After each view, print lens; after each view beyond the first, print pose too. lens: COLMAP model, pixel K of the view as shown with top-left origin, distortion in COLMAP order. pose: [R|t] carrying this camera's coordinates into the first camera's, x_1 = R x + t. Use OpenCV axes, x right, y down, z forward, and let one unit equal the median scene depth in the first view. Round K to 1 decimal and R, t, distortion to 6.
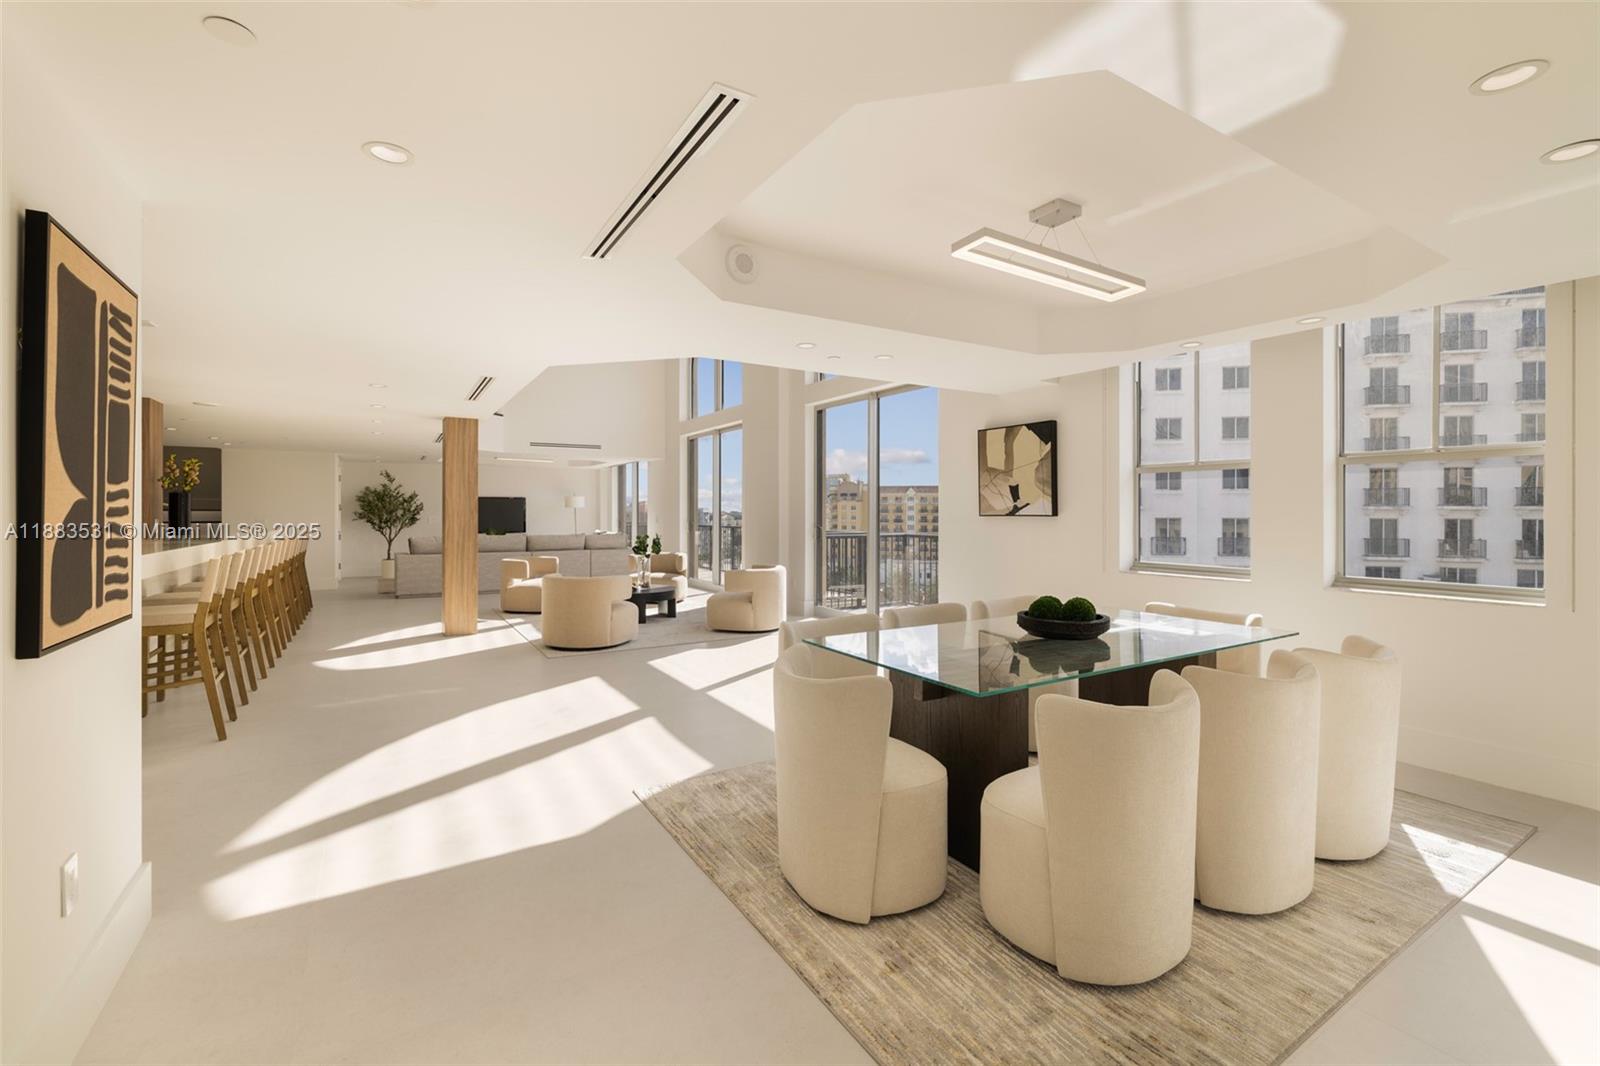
lens RADIAL K [[677.4, 0, 793.2], [0, 677.4, 511.6], [0, 0, 1]] dist [-0.001290, 0.000587]
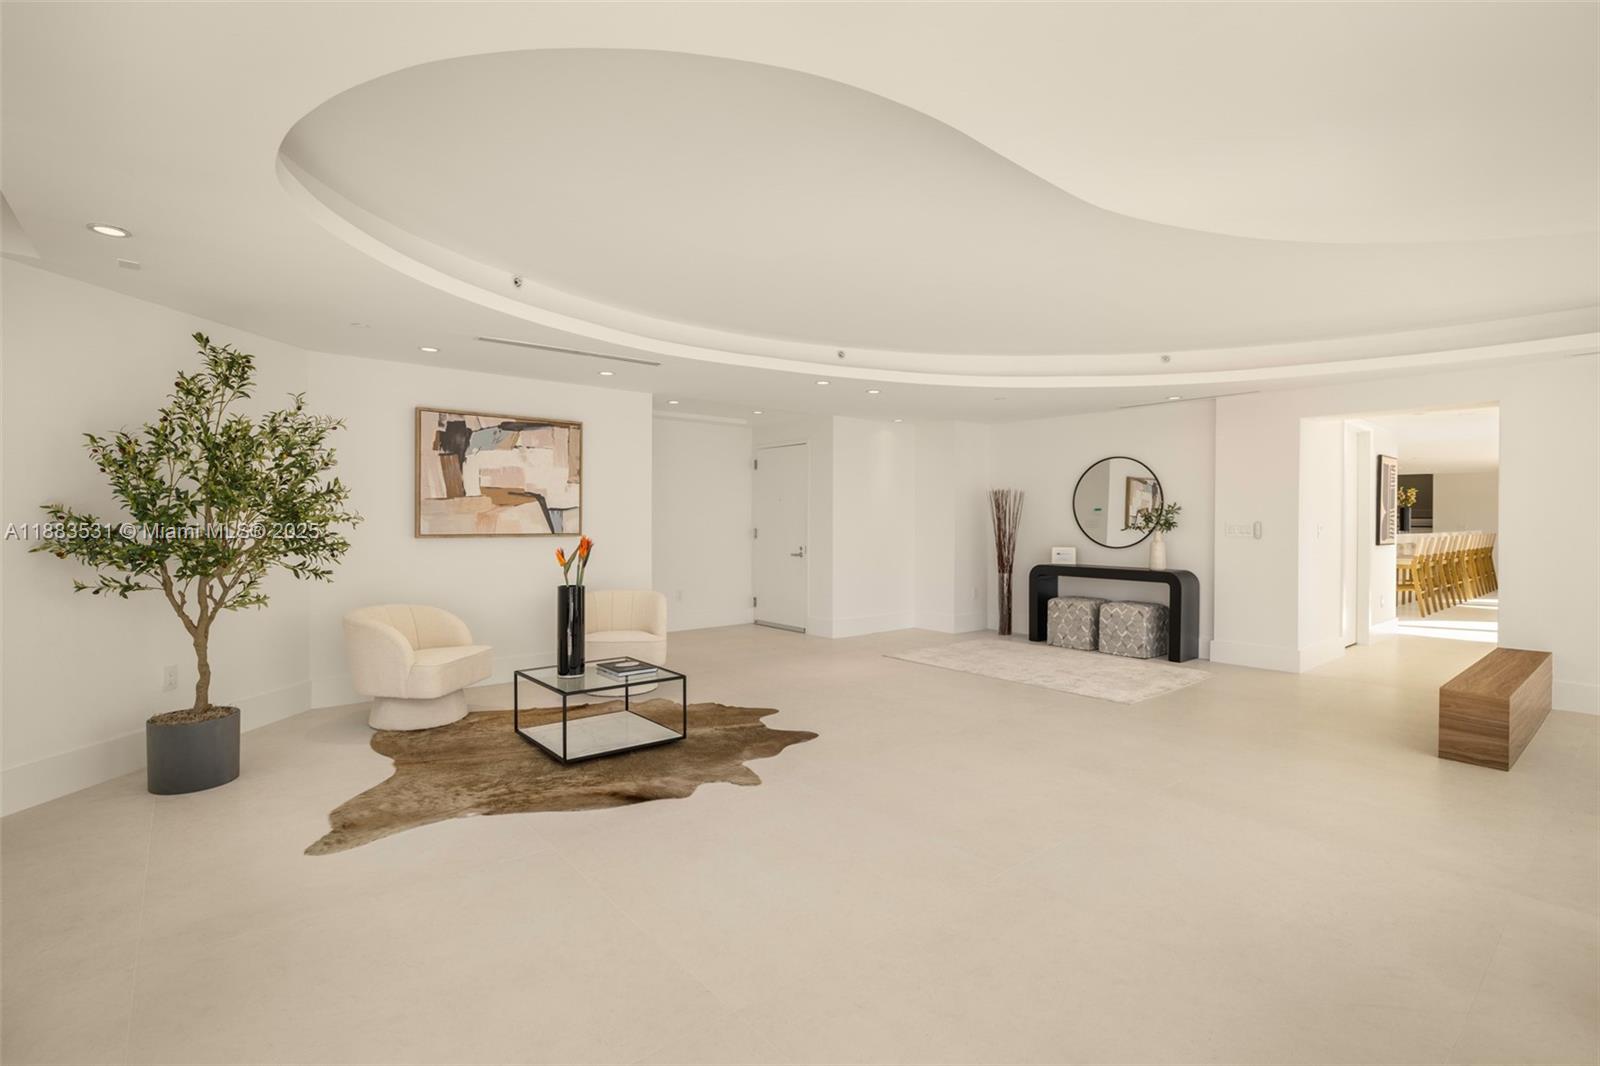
lens RADIAL K [[775.9, 0, 782.8], [0, 775.9, 530.8], [0, 0, 1]] dist [-0.002552, 0.000462]
pose [[0.160202, 0.007682, -0.987054, 1.750189], [0.001976, 0.999965, 0.008103, 0.026327], [0.987082, -0.003248, 0.160181, -1.953947]]
